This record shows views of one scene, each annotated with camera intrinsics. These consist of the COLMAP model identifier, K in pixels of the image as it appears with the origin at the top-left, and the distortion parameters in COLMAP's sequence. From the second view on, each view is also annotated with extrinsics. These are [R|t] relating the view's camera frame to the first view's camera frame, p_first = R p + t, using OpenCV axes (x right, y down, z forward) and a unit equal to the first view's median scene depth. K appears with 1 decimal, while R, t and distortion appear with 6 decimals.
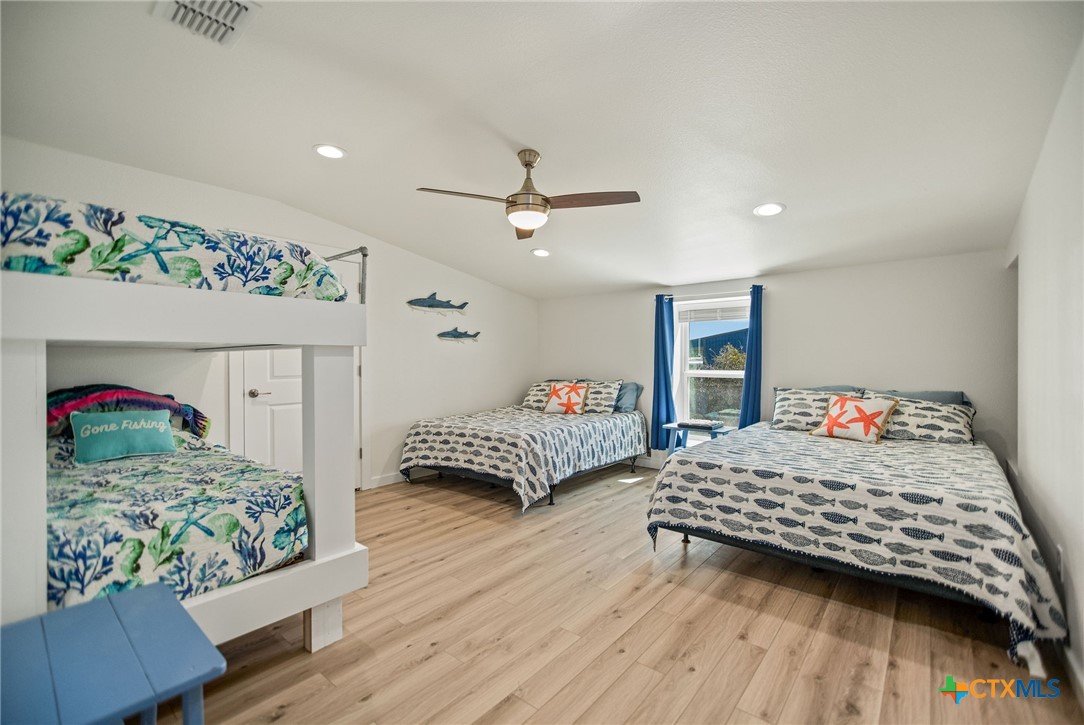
lens RADIAL K [[471.7, 0, 540.0], [0, 471.7, 356.7], [0, 0, 1]] dist [-0.003455, 0.006972]
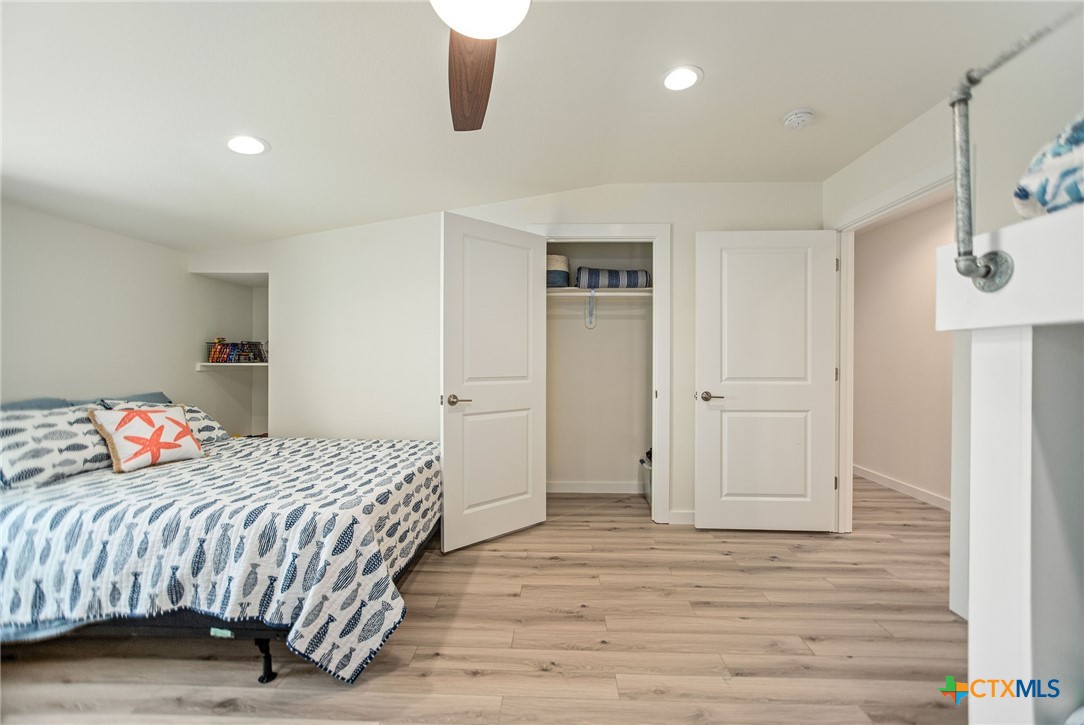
lens RADIAL K [[440.2, 0, 542.6], [0, 440.2, 365.4], [0, 0, 1]] dist [-0.000529, -0.000146]
pose [[-0.625398, -0.010725, 0.780232, -0.359418], [-0.014254, 0.999896, 0.002319, 0.010132], [-0.780175, -0.009672, -0.625486, 1.254826]]
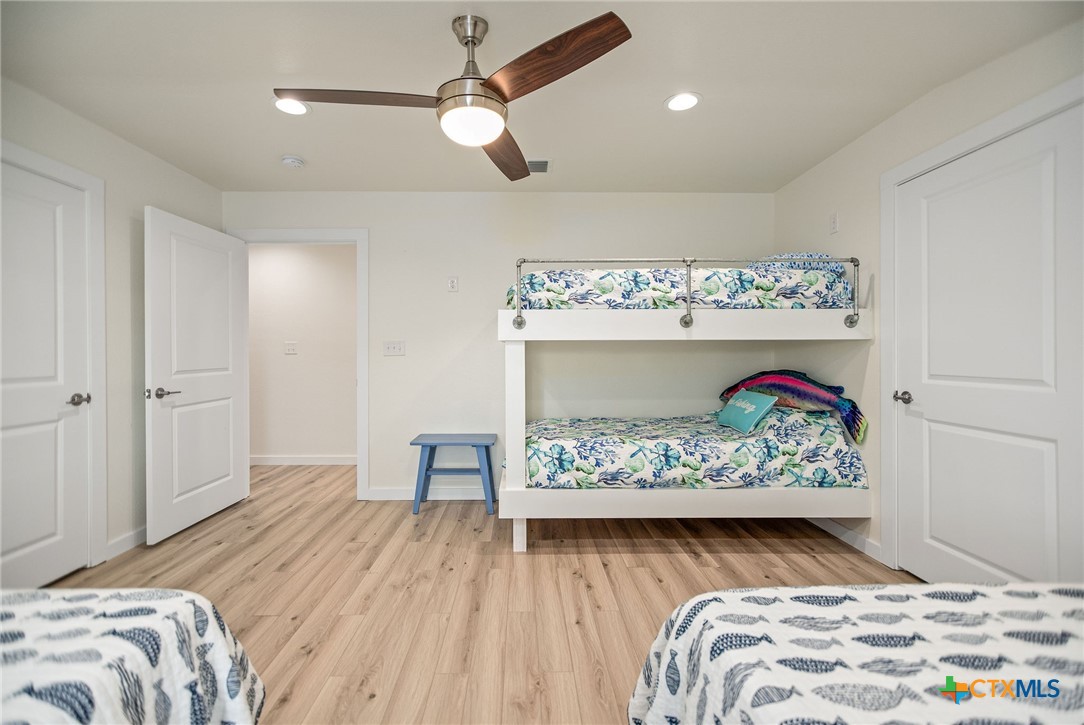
lens RADIAL K [[471.7, 0, 540.0], [0, 471.7, 356.7], [0, 0, 1]] dist [-0.003455, 0.006972]
pose [[-0.741324, 0.012070, -0.671039, 0.351769], [0.012604, 0.999912, 0.004062, 0.009412], [0.671029, -0.005447, -0.741411, 1.615632]]
